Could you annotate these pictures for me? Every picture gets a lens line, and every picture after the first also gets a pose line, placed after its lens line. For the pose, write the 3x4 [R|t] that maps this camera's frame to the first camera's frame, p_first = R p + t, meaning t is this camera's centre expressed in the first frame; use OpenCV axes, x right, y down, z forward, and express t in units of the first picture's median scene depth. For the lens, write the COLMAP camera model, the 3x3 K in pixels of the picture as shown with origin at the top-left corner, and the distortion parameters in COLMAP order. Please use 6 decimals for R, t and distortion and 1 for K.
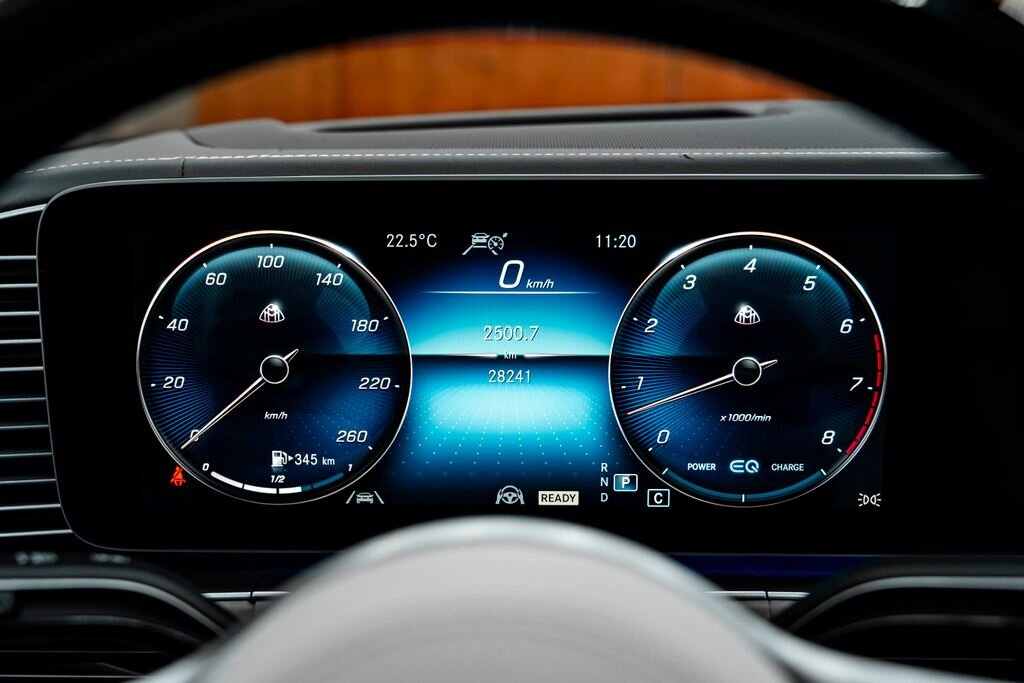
lens RADIAL K [[1167.5, 0, 512.0], [0, 1167.5, 341.5], [0, 0, 1]] dist [0.008816, 0.021101]
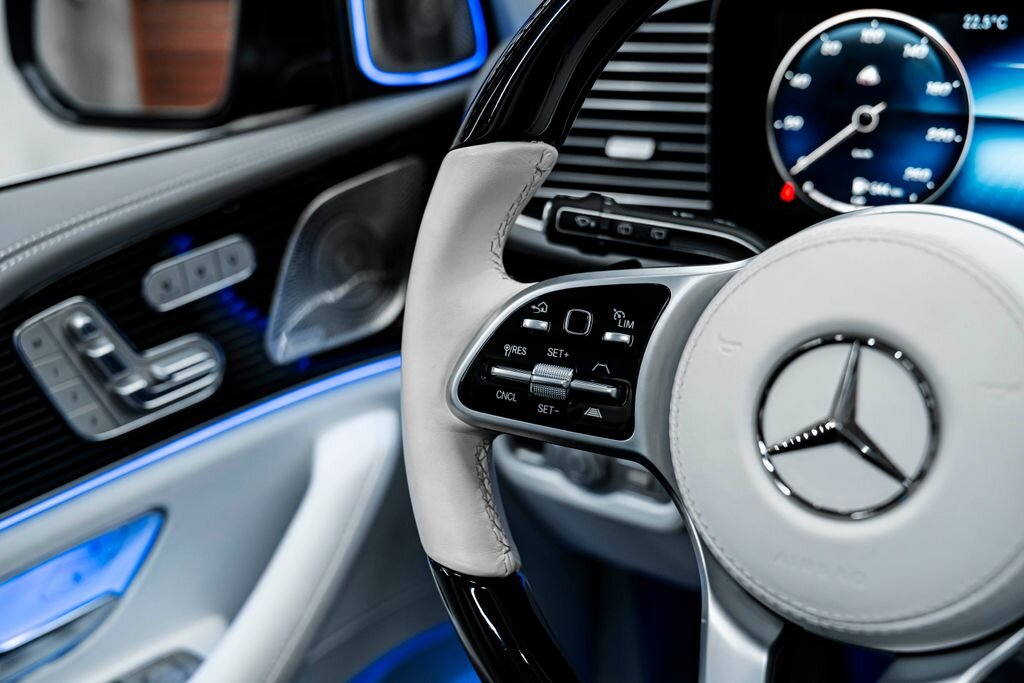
lens RADIAL K [[1135.3, 0, 512.0], [0, 1135.3, 341.5], [0, 0, 1]] dist [0.014137, 0.007206]
pose [[0.834348, 0.170143, -0.524324, 0.188235], [-0.070805, 0.976373, 0.204164, 0.034928], [0.546673, -0.133219, 0.826681, -0.343097]]
